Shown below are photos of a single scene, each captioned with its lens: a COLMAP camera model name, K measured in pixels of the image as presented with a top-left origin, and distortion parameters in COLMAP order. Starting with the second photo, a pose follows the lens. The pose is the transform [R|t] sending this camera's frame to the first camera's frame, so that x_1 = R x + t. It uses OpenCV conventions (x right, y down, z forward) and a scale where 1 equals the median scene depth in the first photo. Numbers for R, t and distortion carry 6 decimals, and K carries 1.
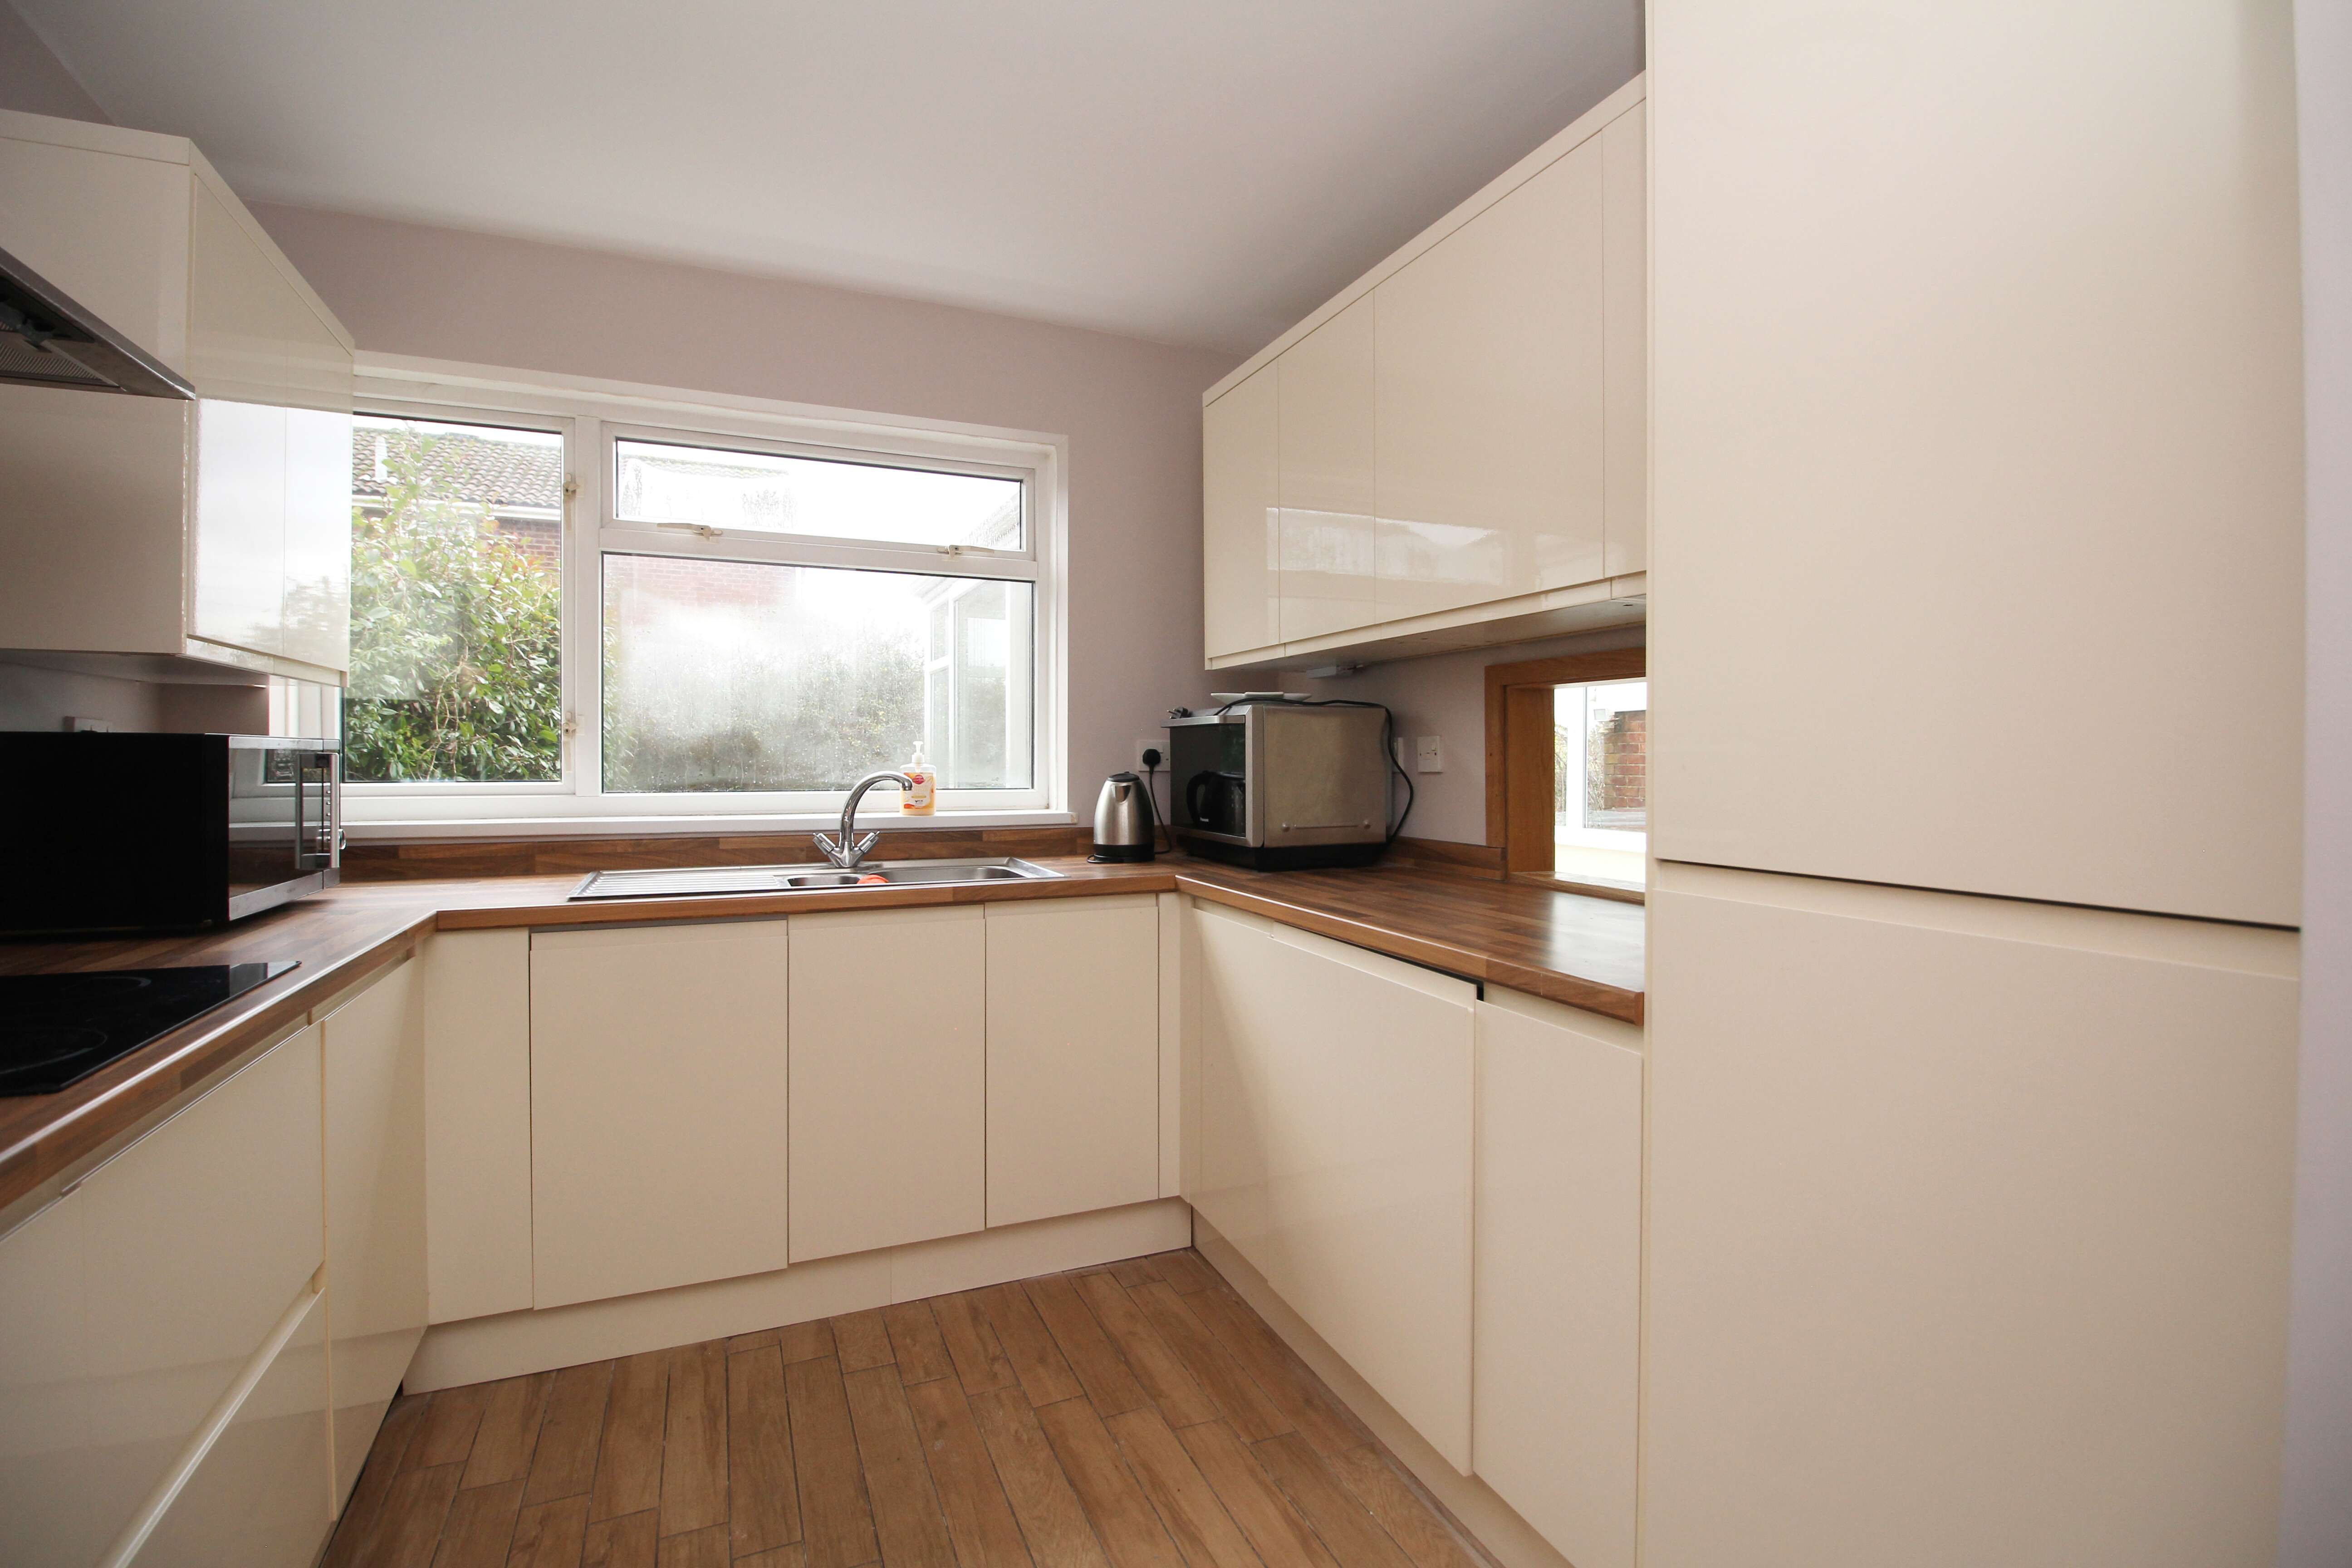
lens RADIAL K [[1083.1, 0, 1176.2], [0, 1083.1, 761.8], [0, 0, 1]] dist [0.000358, -0.016890]
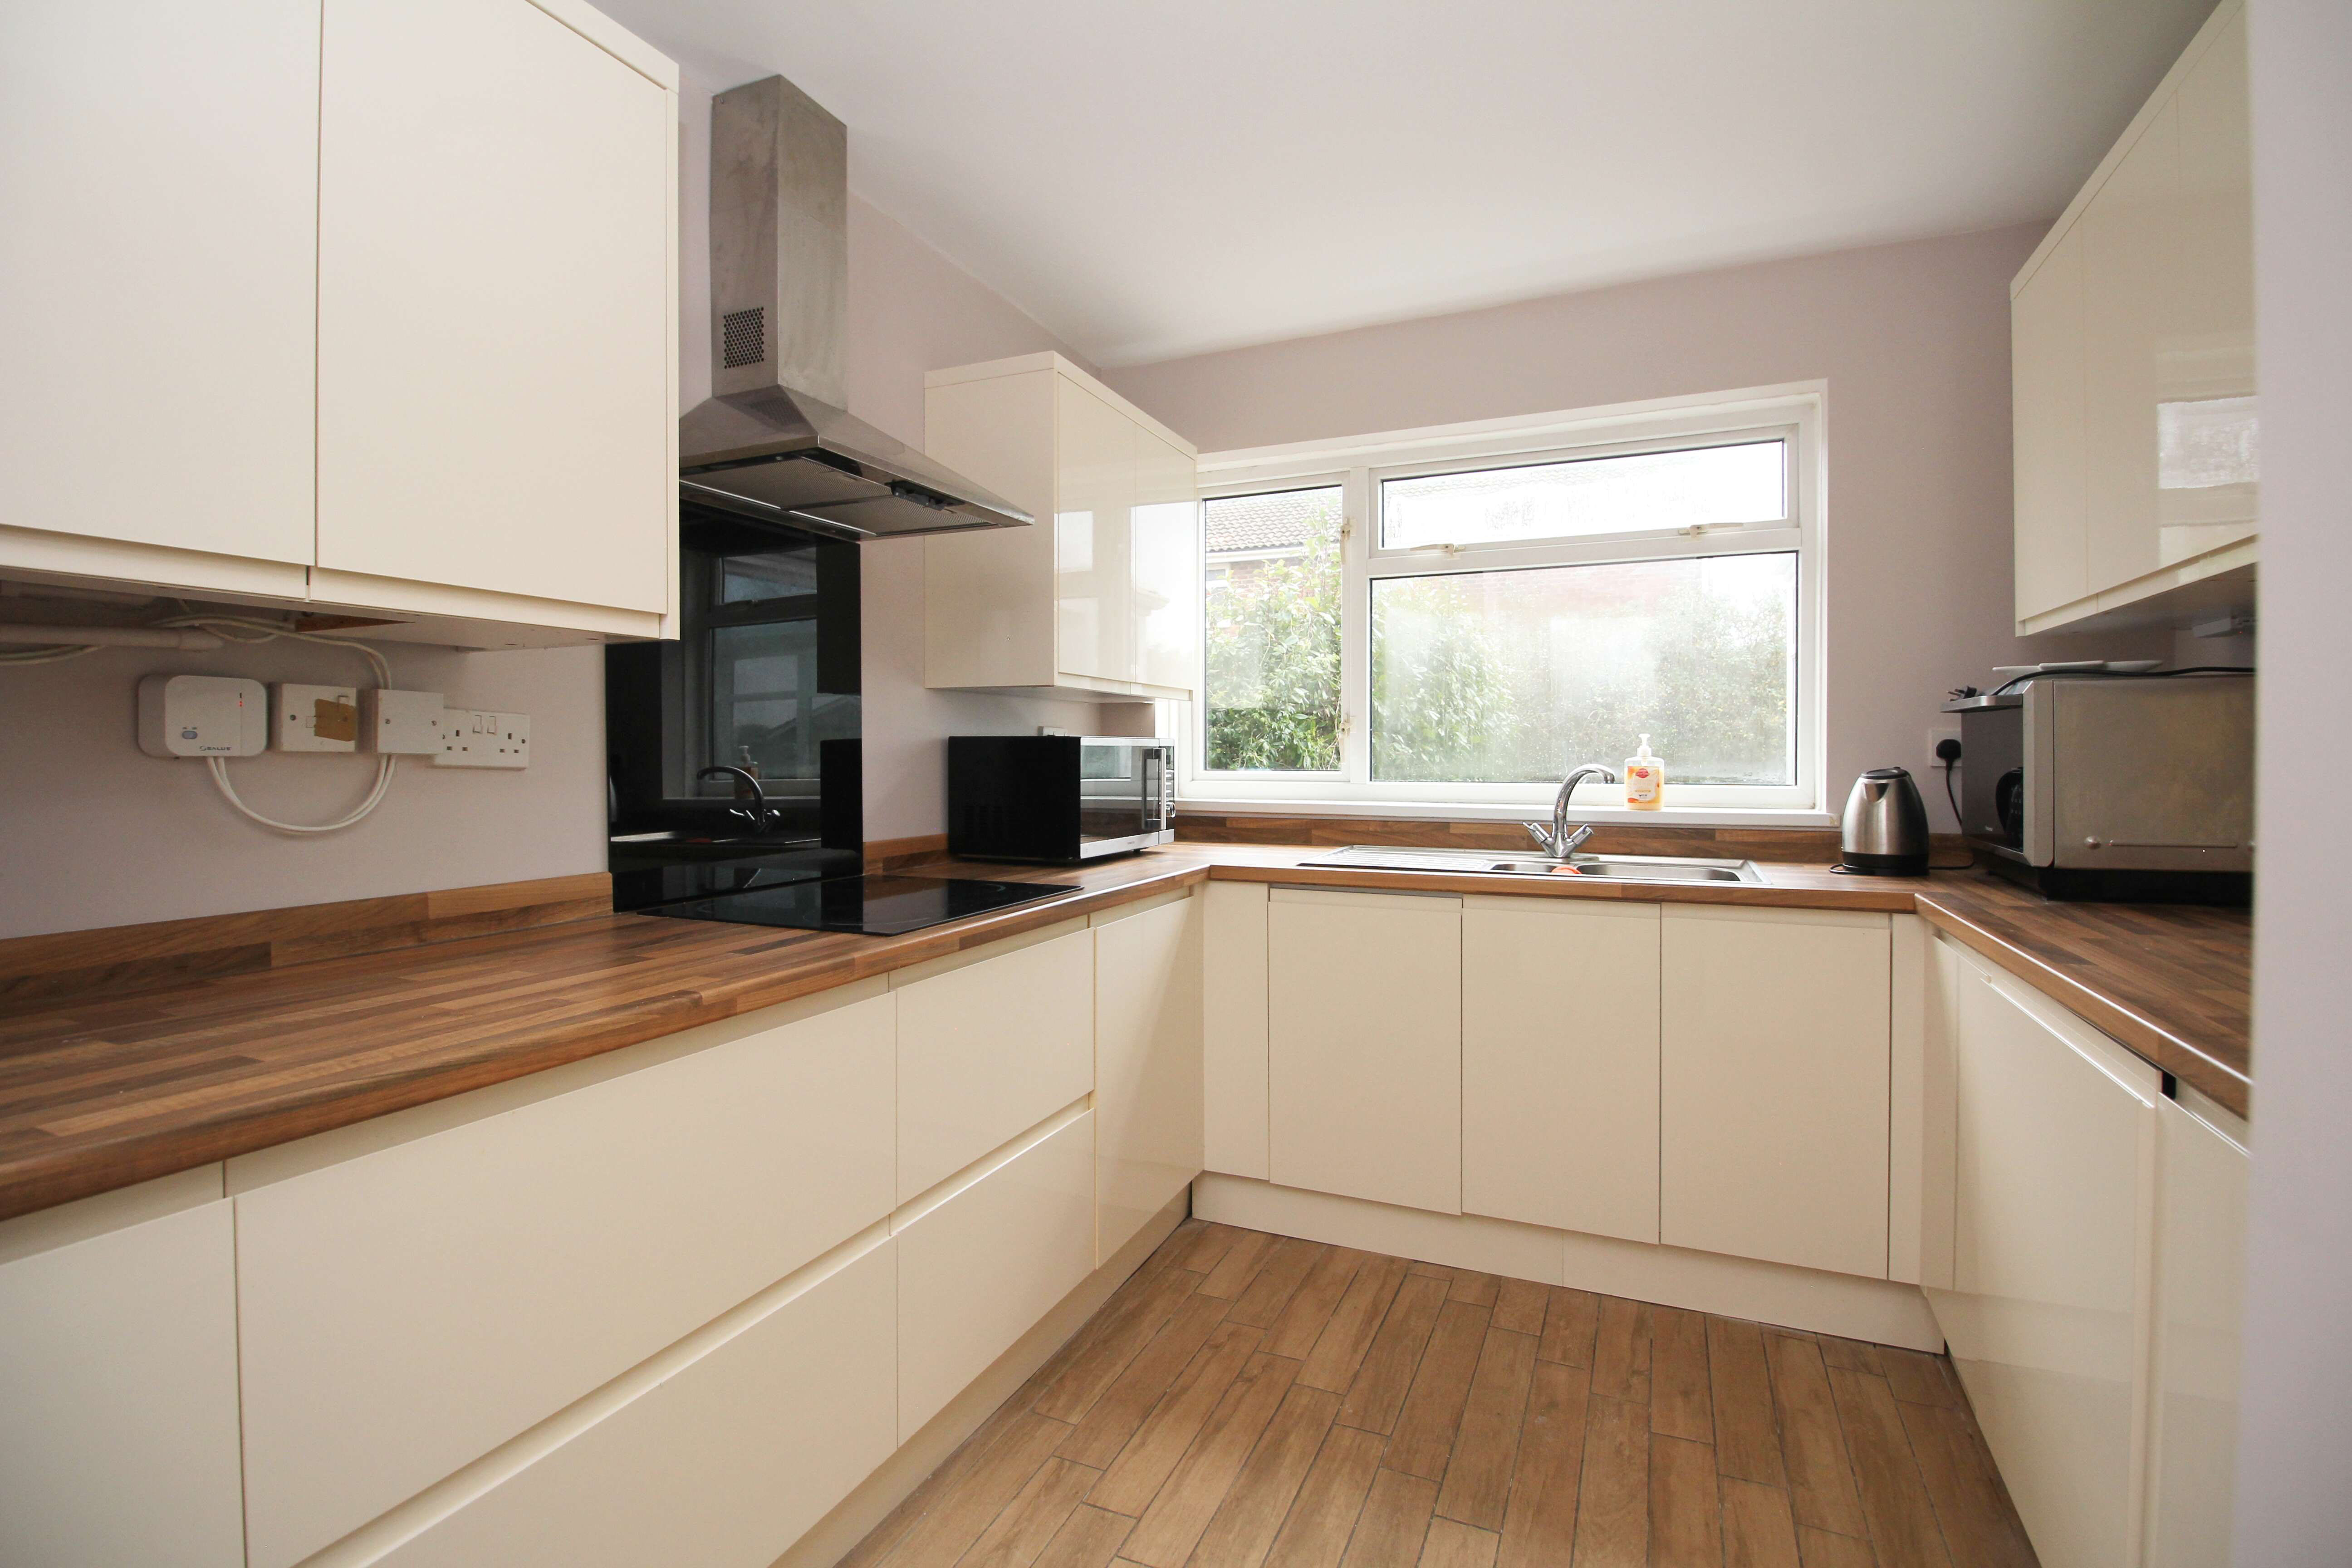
lens RADIAL K [[1083.1, 0, 1176.2], [0, 1083.1, 761.8], [0, 0, 1]] dist [0.000358, -0.016890]
pose [[0.675369, 0.004112, -0.737468, 0.229743], [-0.000957, 0.999989, 0.004699, 0.002185], [0.737479, -0.002468, 0.675365, 0.041100]]
